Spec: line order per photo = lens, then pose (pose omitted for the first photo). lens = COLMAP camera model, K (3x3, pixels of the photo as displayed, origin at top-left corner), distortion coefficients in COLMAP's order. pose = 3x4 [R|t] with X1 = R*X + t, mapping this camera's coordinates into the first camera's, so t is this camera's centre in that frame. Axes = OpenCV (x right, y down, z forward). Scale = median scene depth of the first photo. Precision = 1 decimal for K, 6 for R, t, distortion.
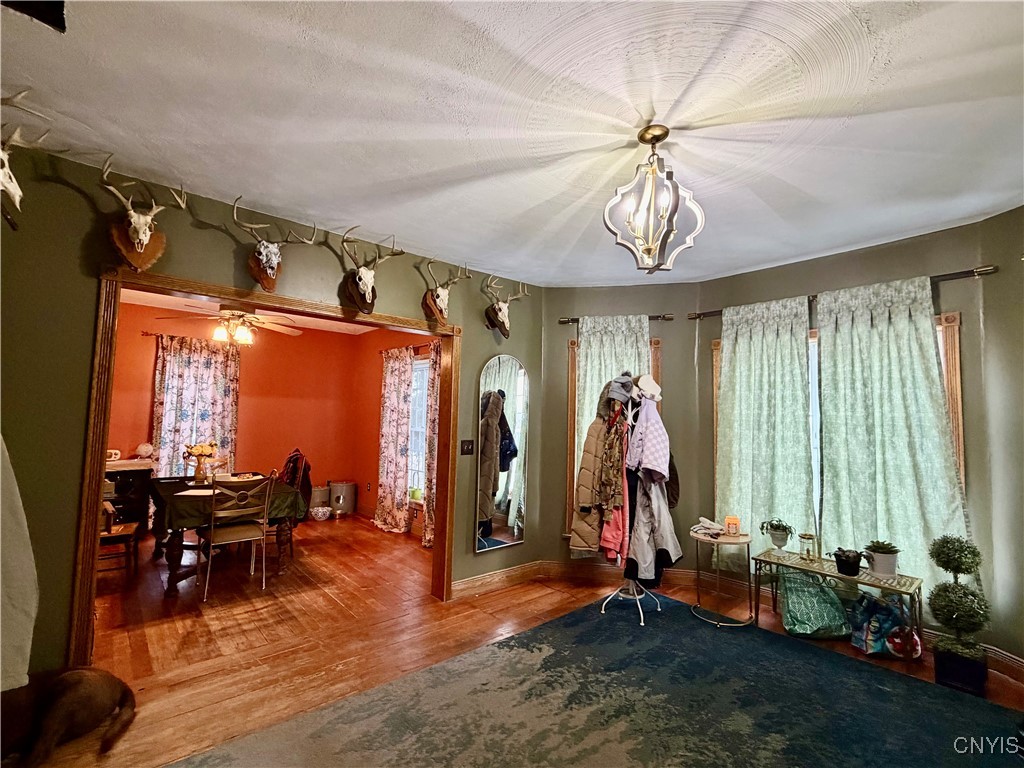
lens RADIAL K [[468.5, 0, 513.8], [0, 468.5, 384.7], [0, 0, 1]] dist [0.004928, 0.000415]
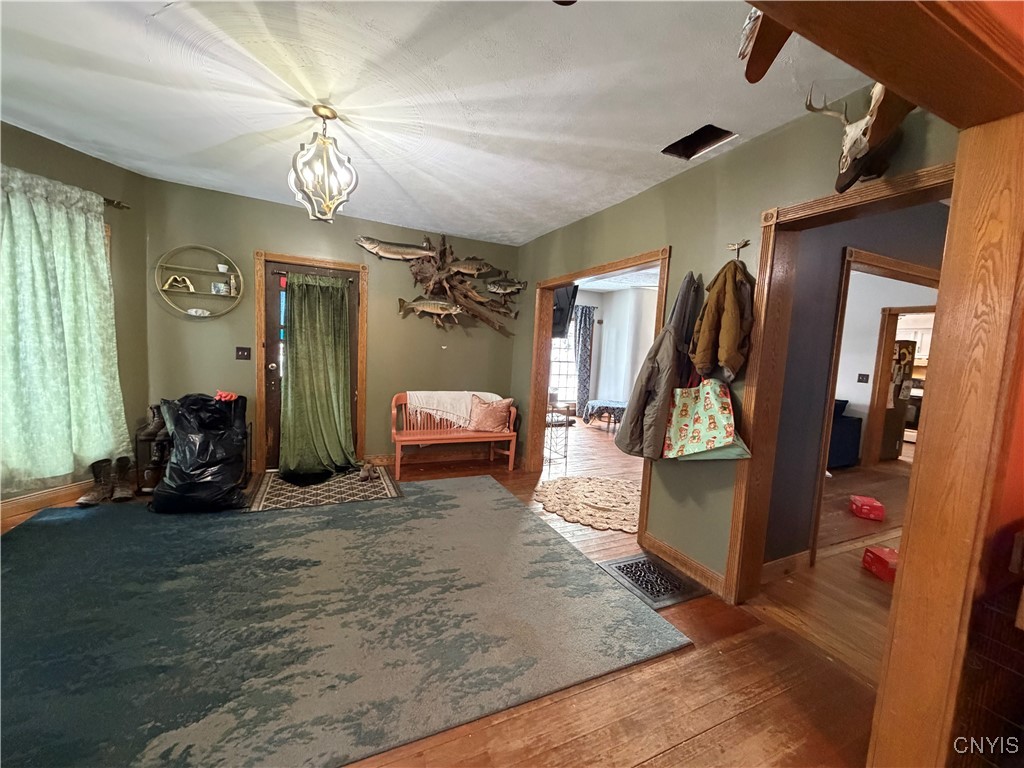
lens RADIAL K [[412.5, 0, 512.1], [0, 412.5, 387.4], [0, 0, 1]] dist [0.000930, 0.000058]
pose [[-0.955746, -0.100886, 0.276353, -0.519475], [-0.094276, 0.994853, 0.037135, 0.123986], [-0.278677, 0.009438, -0.960339, 1.708643]]
